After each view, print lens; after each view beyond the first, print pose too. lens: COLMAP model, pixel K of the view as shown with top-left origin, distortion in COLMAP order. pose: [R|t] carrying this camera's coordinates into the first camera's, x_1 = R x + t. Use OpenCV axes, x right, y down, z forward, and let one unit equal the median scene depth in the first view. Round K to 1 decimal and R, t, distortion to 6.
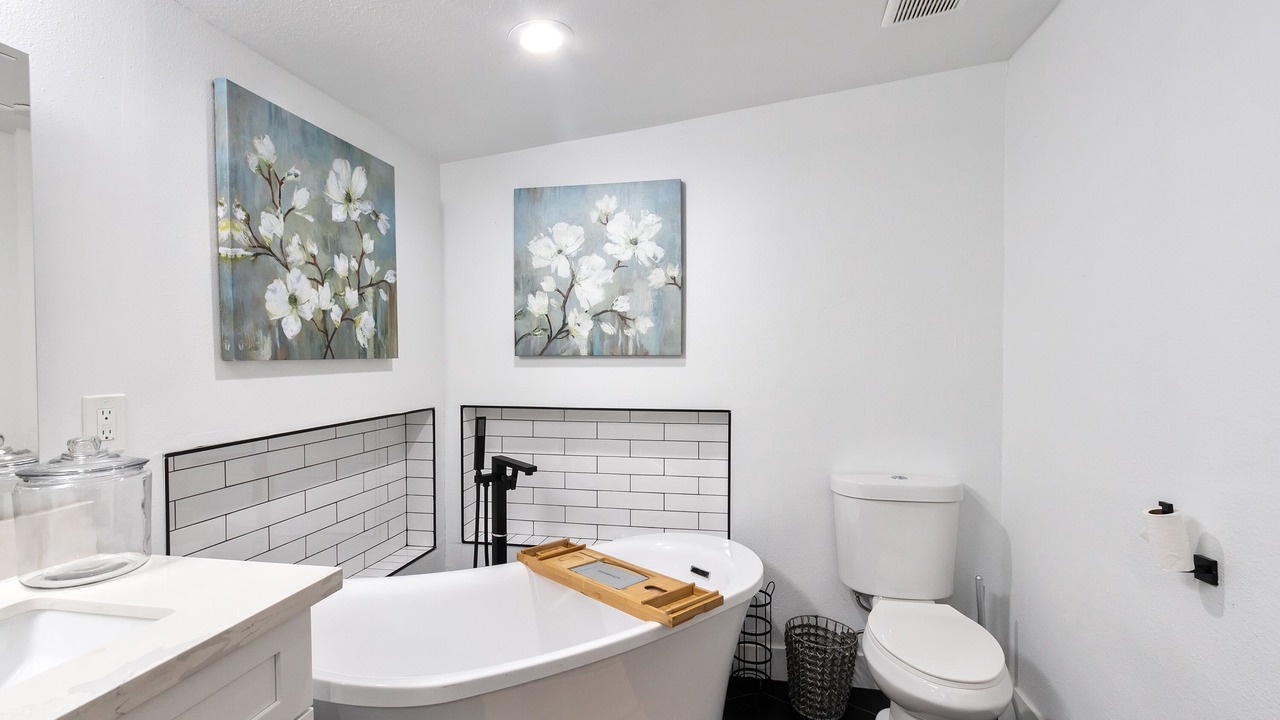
lens RADIAL K [[582.0, 0, 635.3], [0, 582.0, 366.3], [0, 0, 1]] dist [0.003702, -0.000147]
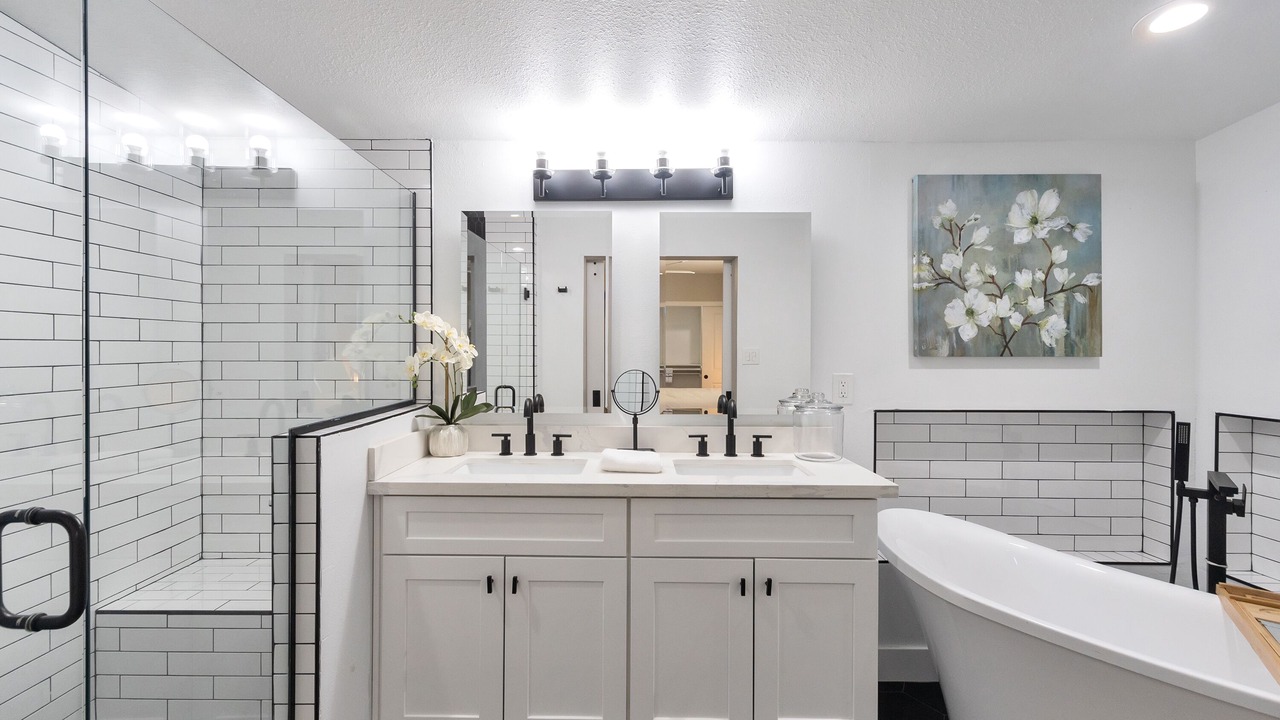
lens RADIAL K [[580.3, 0, 626.0], [0, 580.3, 354.6], [0, 0, 1]] dist [0.000299, -0.000324]
pose [[0.174365, 0.011383, -0.984615, 0.523192], [-0.023457, 0.999697, 0.007403, -0.005943], [0.984402, 0.021805, 0.174579, -0.018159]]
